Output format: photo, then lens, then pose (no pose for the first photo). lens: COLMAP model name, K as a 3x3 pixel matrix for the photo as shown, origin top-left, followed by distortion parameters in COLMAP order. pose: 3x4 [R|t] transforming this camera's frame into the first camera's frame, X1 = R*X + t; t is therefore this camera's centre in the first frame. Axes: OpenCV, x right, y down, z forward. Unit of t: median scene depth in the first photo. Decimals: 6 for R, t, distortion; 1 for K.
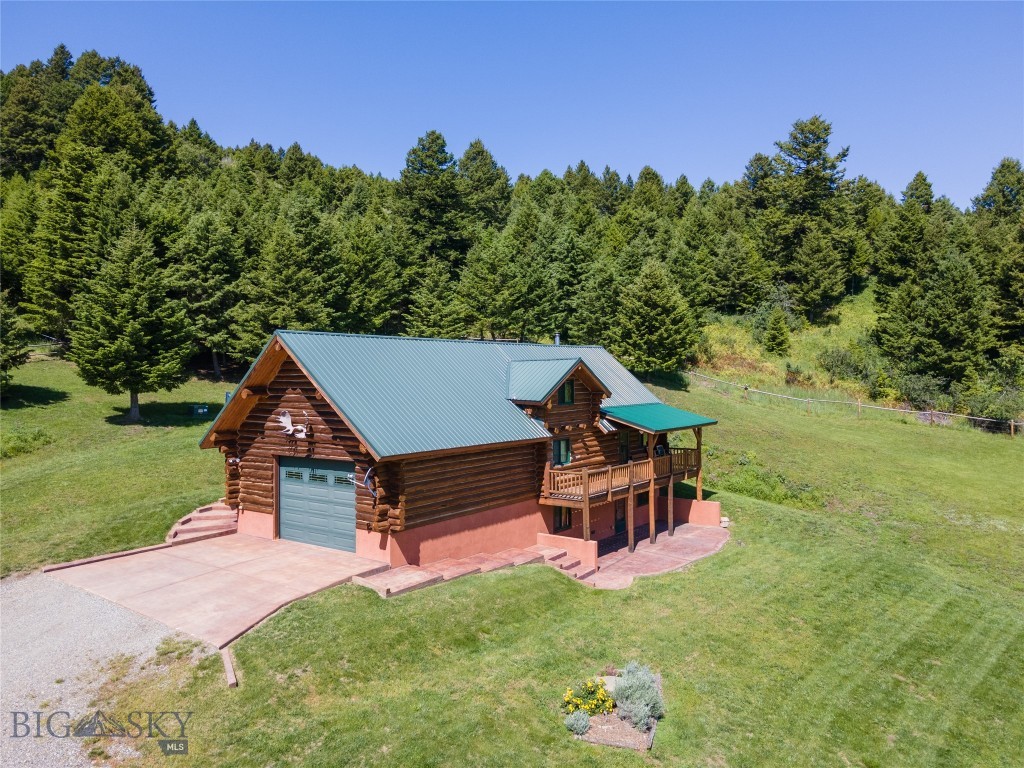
lens RADIAL K [[728.7, 0, 508.3], [0, 728.7, 377.7], [0, 0, 1]] dist [0.026867, 0.047754]
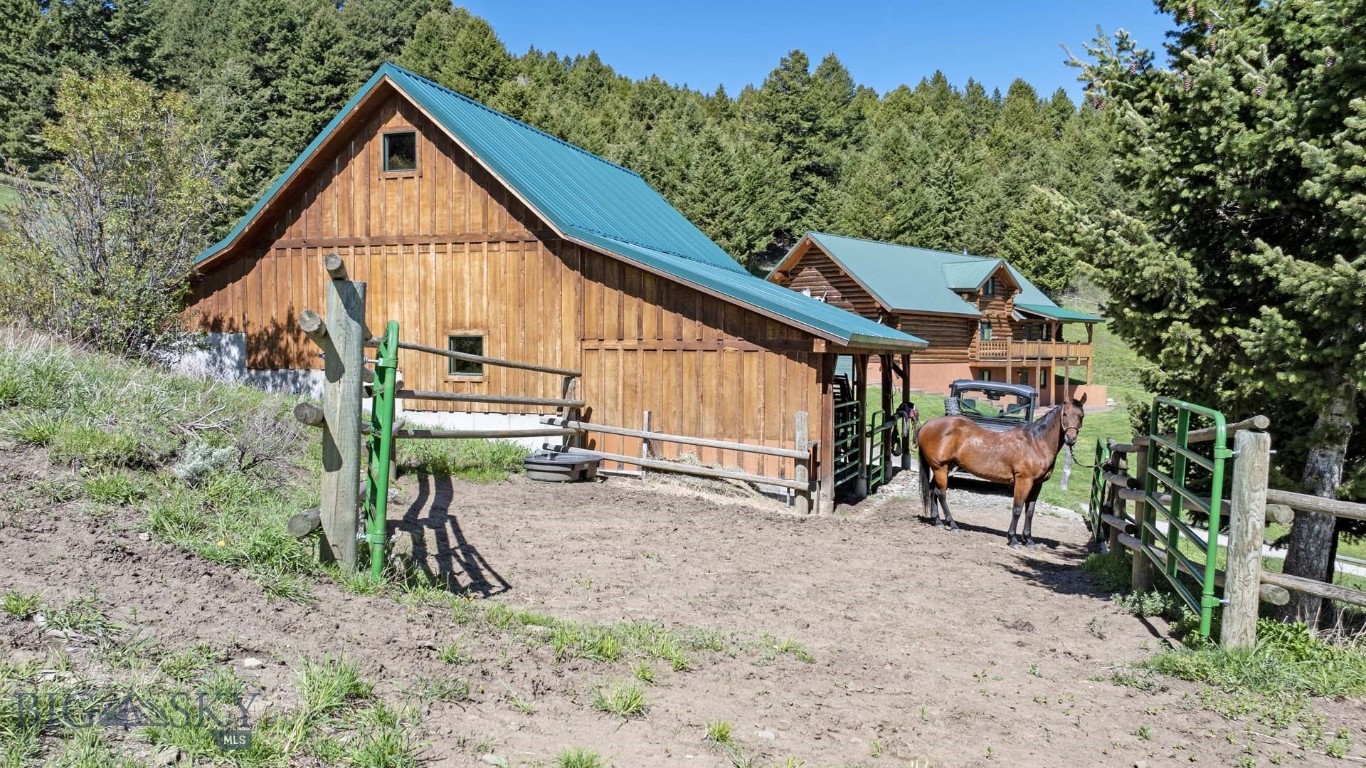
lens RADIAL K [[955.1, 0, 690.9], [0, 955.1, 386.4], [0, 0, 1]] dist [-0.005538, 0.004369]
pose [[0.993426, 0.022783, -0.112183, -0.143860], [-0.017785, 0.998813, 0.045350, 0.073910], [0.113083, -0.043057, 0.992652, -0.430893]]
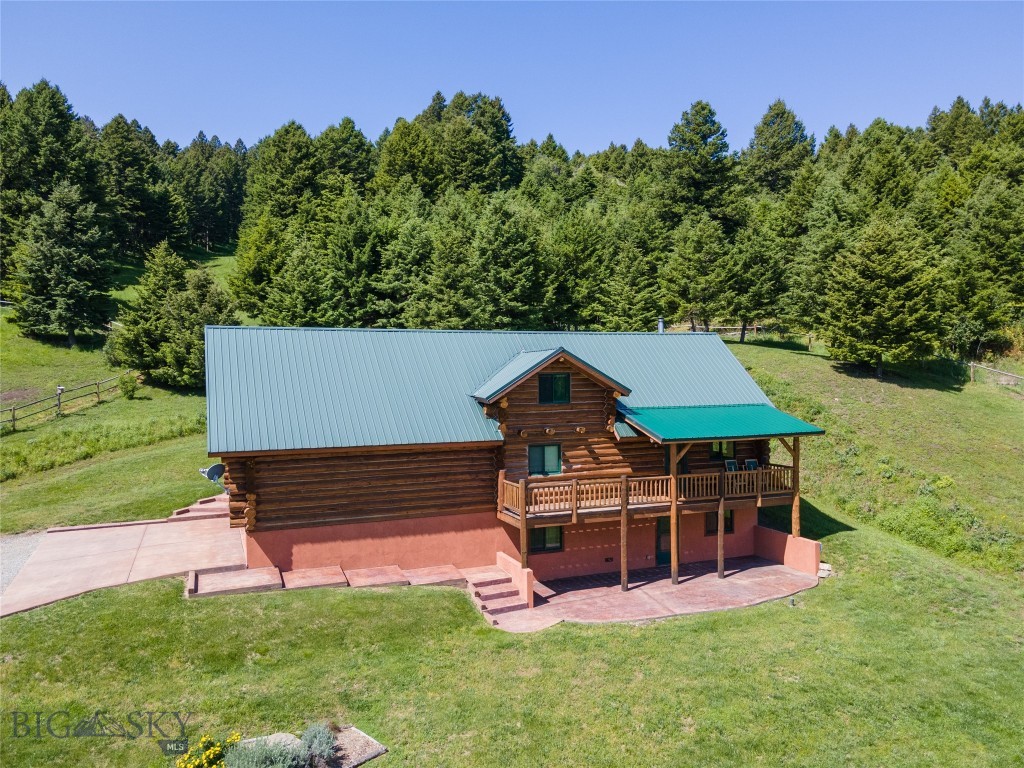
lens RADIAL K [[728.7, 0, 508.3], [0, 728.7, 377.7], [0, 0, 1]] dist [0.026867, 0.047754]
pose [[0.859359, 0.003060, -0.511363, 0.259461], [0.001307, 0.999966, 0.008180, 0.000113], [0.511371, -0.007698, 0.859326, 0.140185]]
